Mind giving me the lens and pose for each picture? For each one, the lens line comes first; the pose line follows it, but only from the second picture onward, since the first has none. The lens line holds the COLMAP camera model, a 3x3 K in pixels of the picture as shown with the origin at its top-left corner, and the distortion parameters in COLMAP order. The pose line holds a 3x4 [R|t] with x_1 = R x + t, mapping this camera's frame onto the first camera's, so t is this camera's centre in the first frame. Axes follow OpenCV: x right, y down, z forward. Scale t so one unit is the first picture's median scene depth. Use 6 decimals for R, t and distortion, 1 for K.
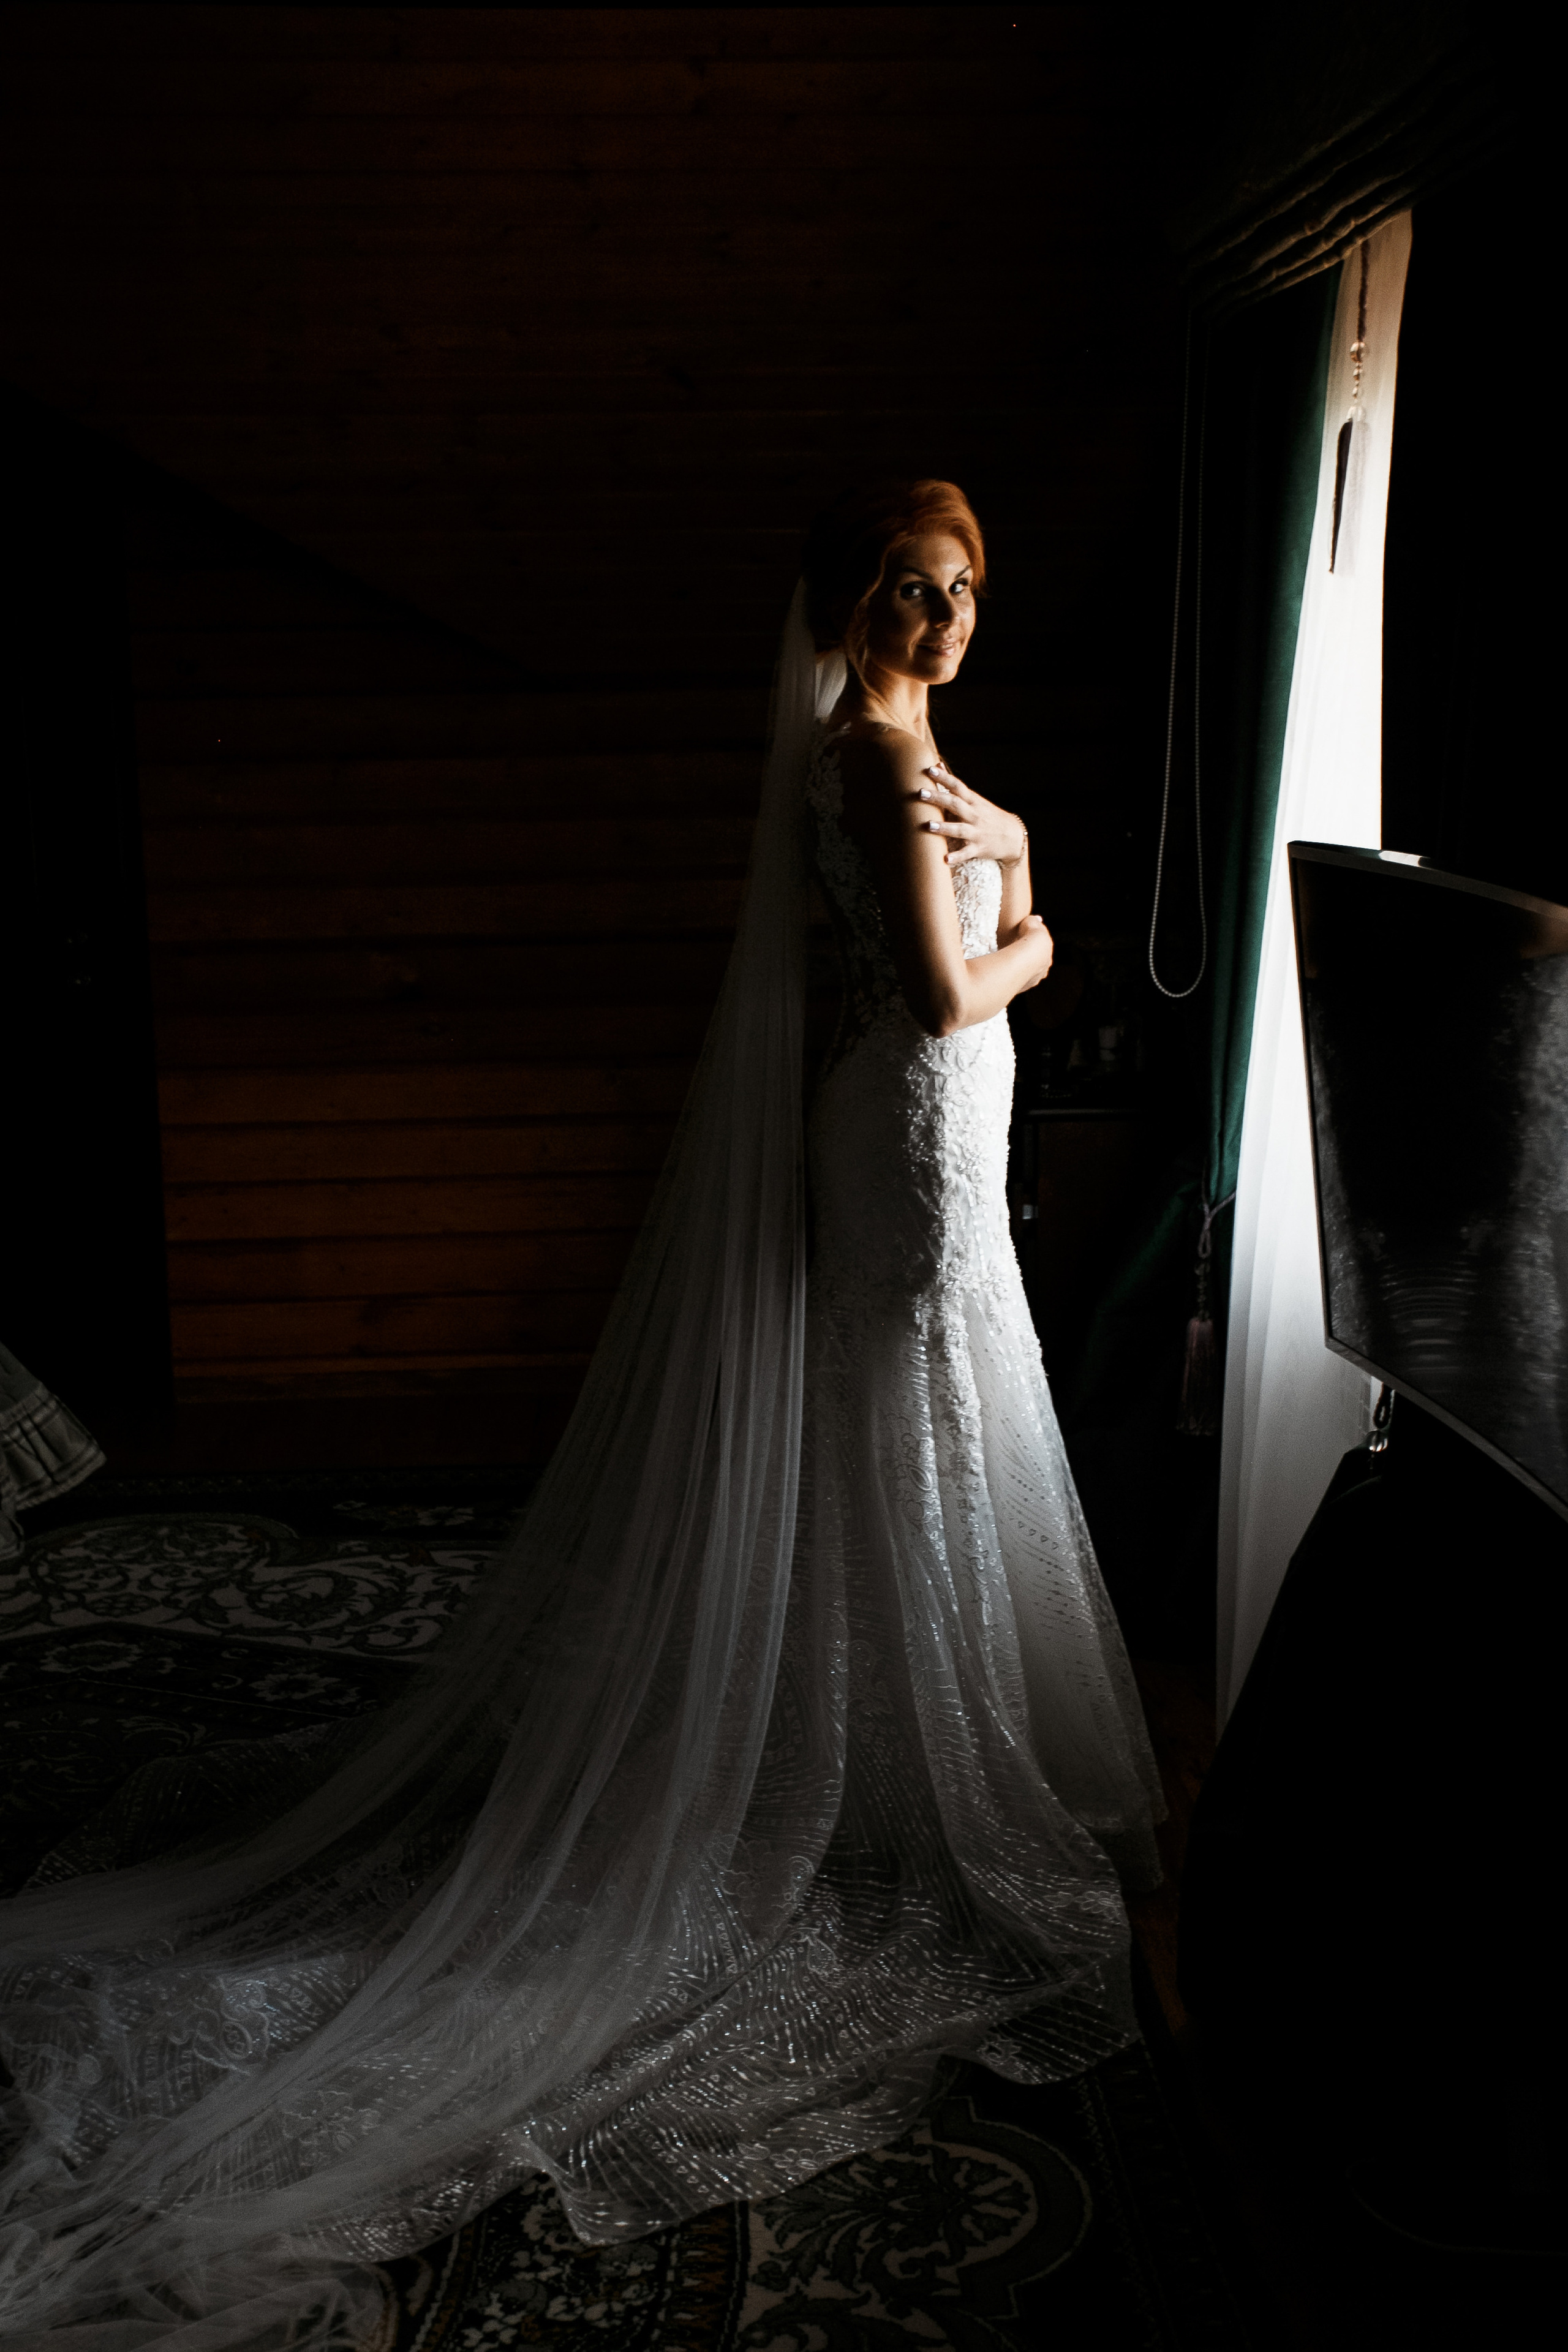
lens RADIAL K [[2891.5, 0, 804.9], [0, 2891.5, 1181.4], [0, 0, 1]] dist [0.121274, 0.000000]
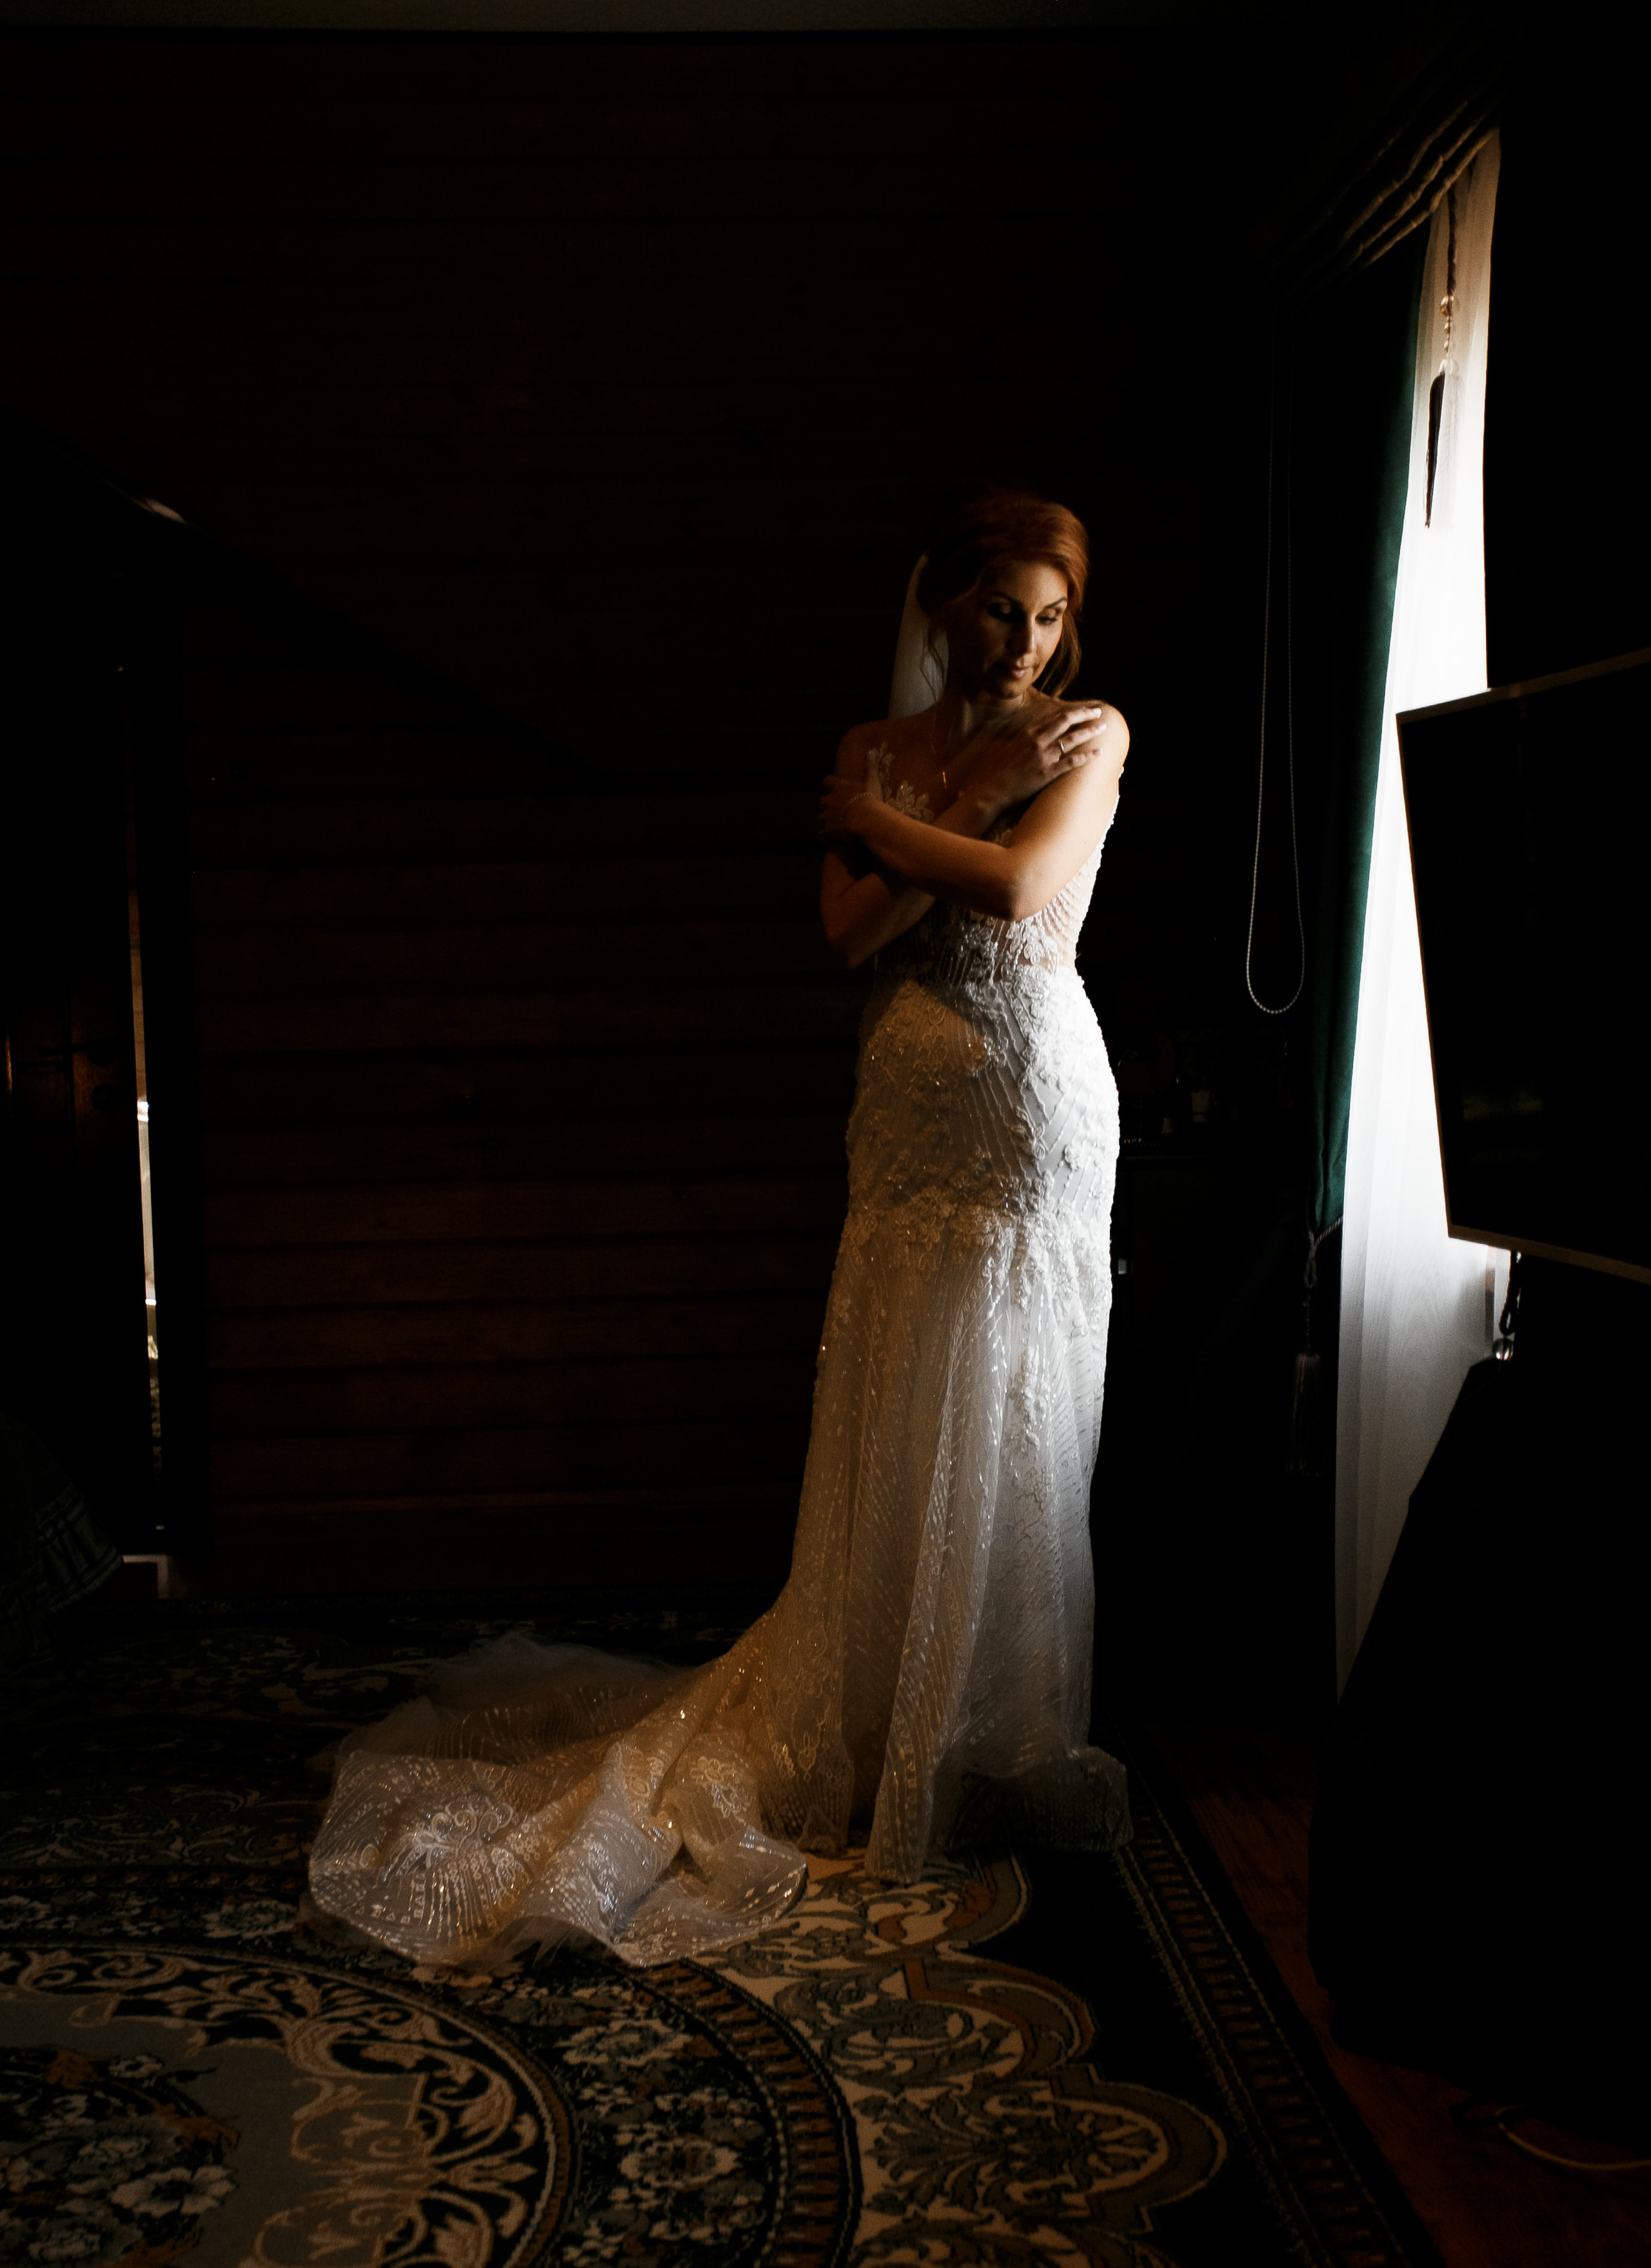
lens RADIAL K [[3103.4, 0, 862.6], [0, 3103.4, 1171.1], [0, 0, 1]] dist [0.139144, 0.000000]
pose [[0.999969, -0.006571, 0.004362, -0.017955], [0.007057, 0.992391, -0.122925, 0.141028], [-0.003521, 0.122952, 0.992406, -0.031542]]
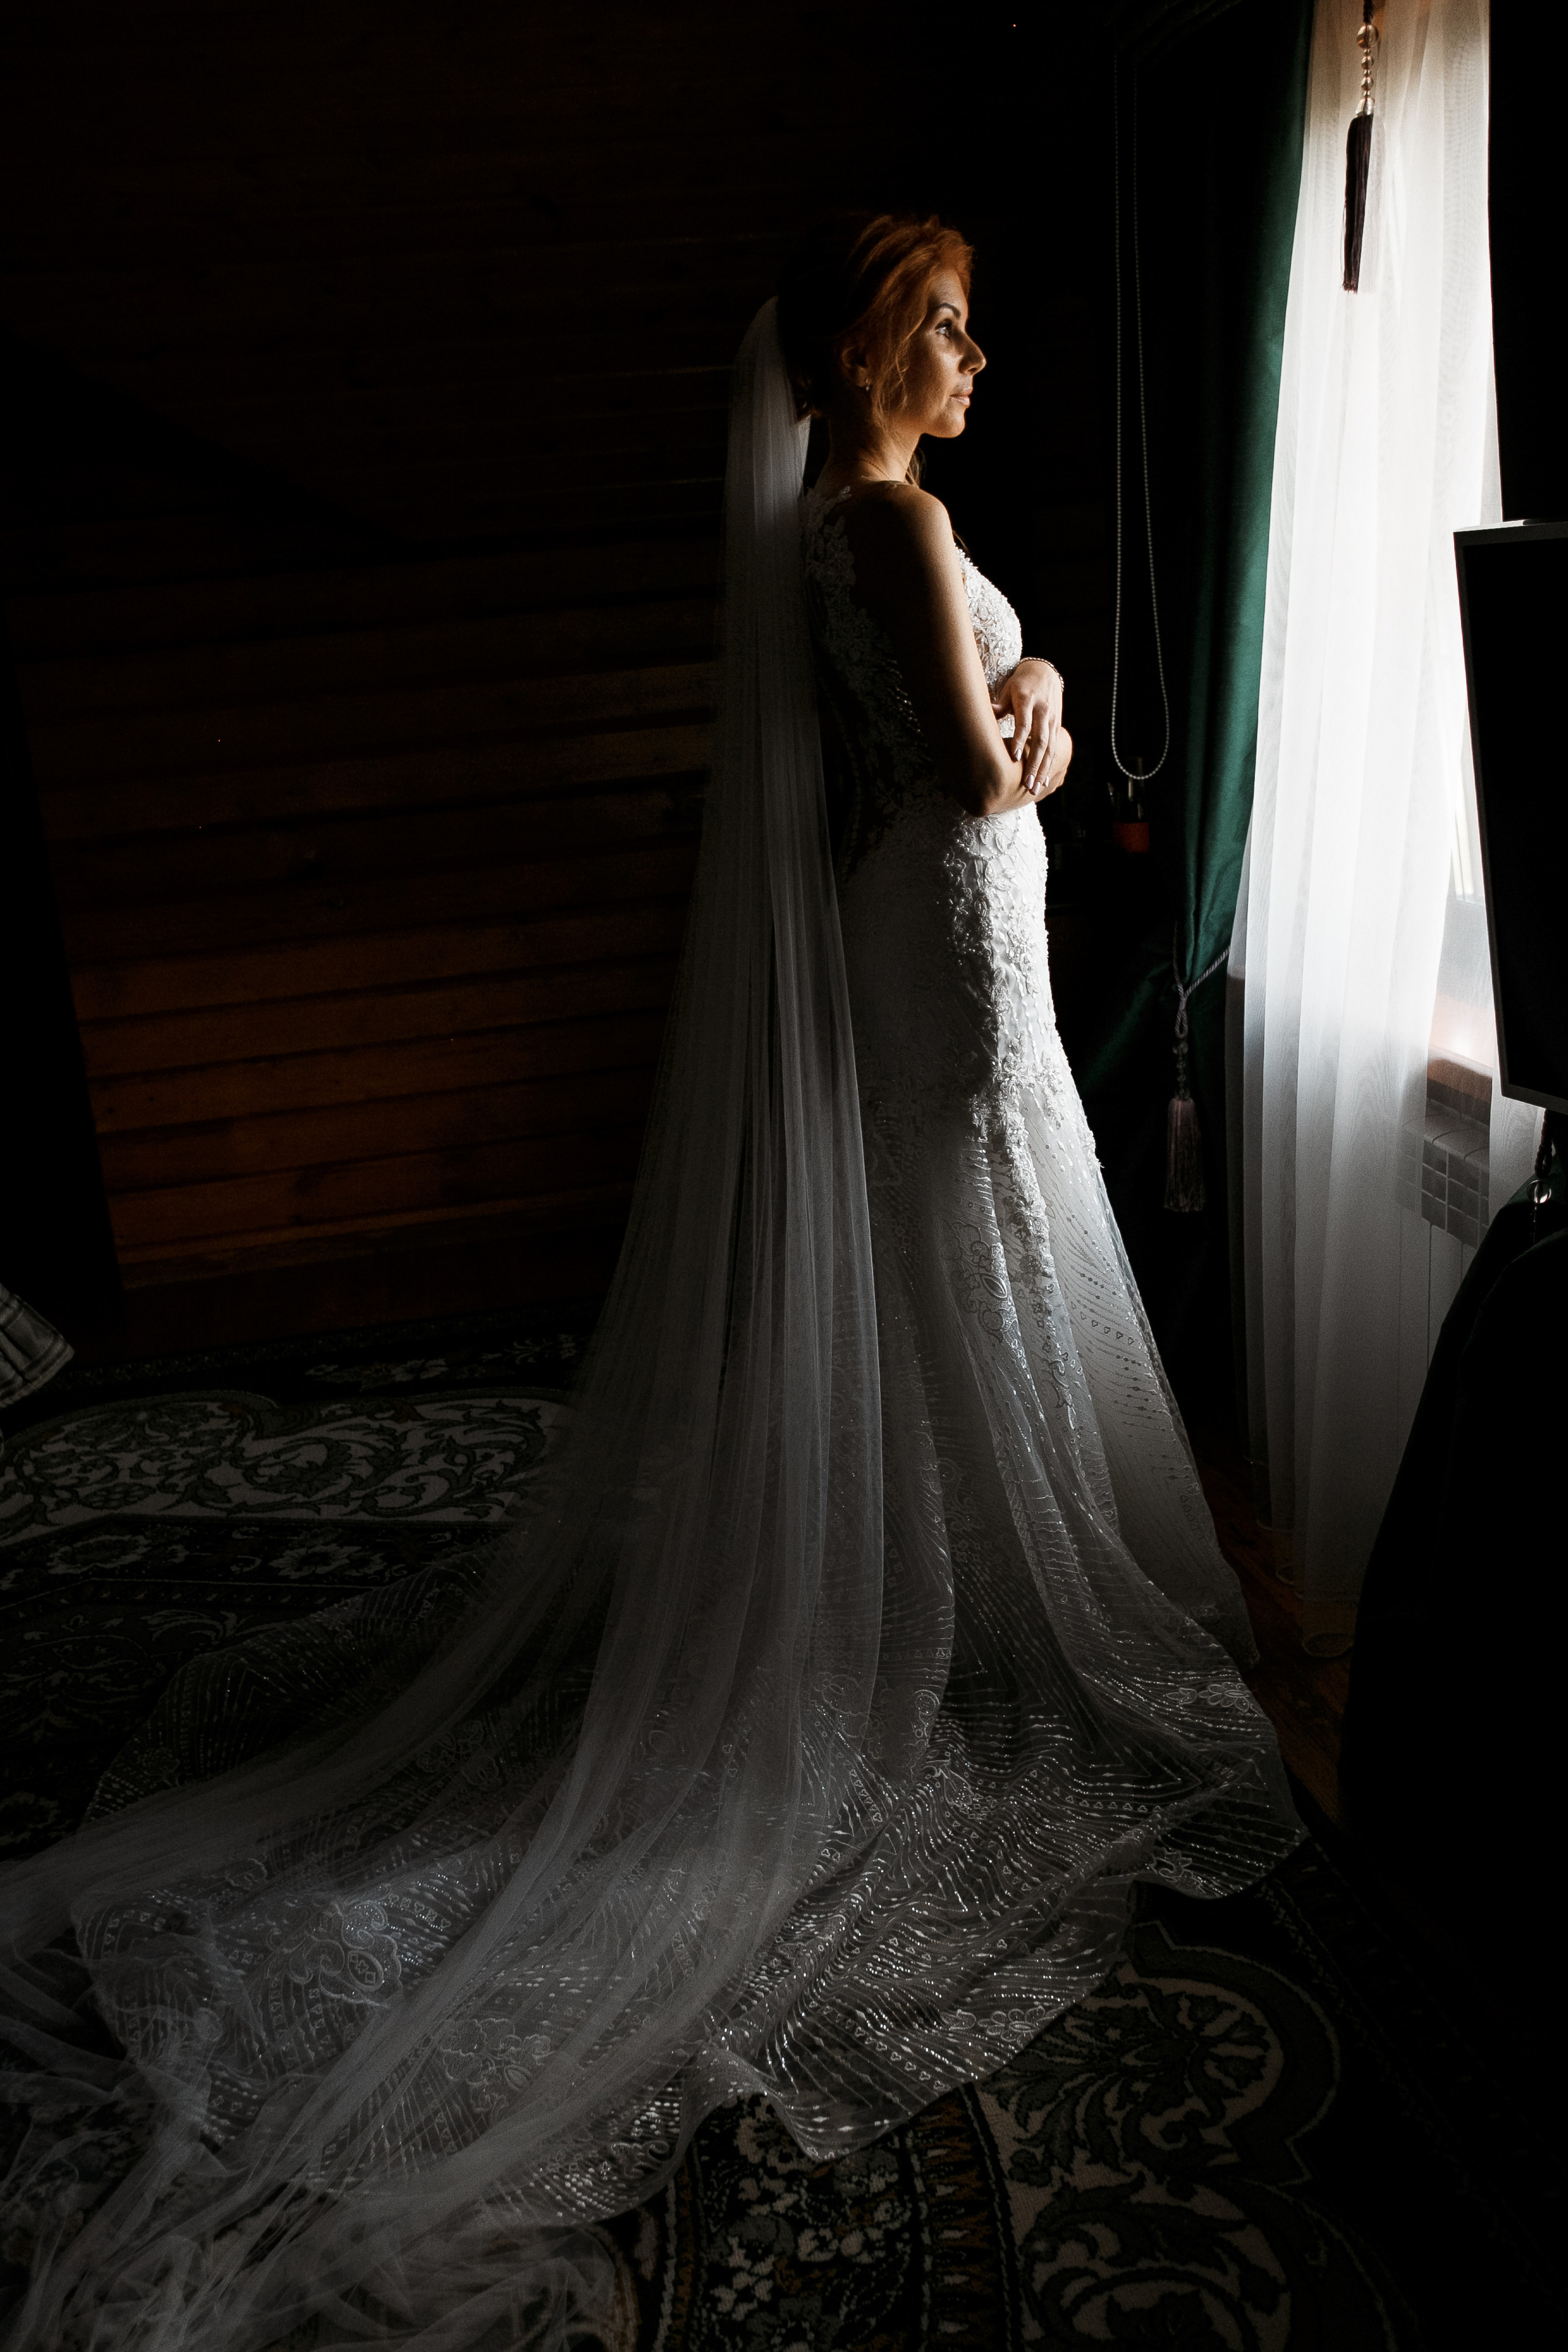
lens RADIAL K [[2308.4, 0, 859.2], [0, 2308.4, 1208.6], [0, 0, 1]] dist [0.033441, 0.000000]
pose [[0.986361, -0.104816, 0.126905, -0.102905], [0.095202, 0.992269, 0.079611, 0.012623], [-0.134269, -0.066444, 0.988715, 0.263741]]
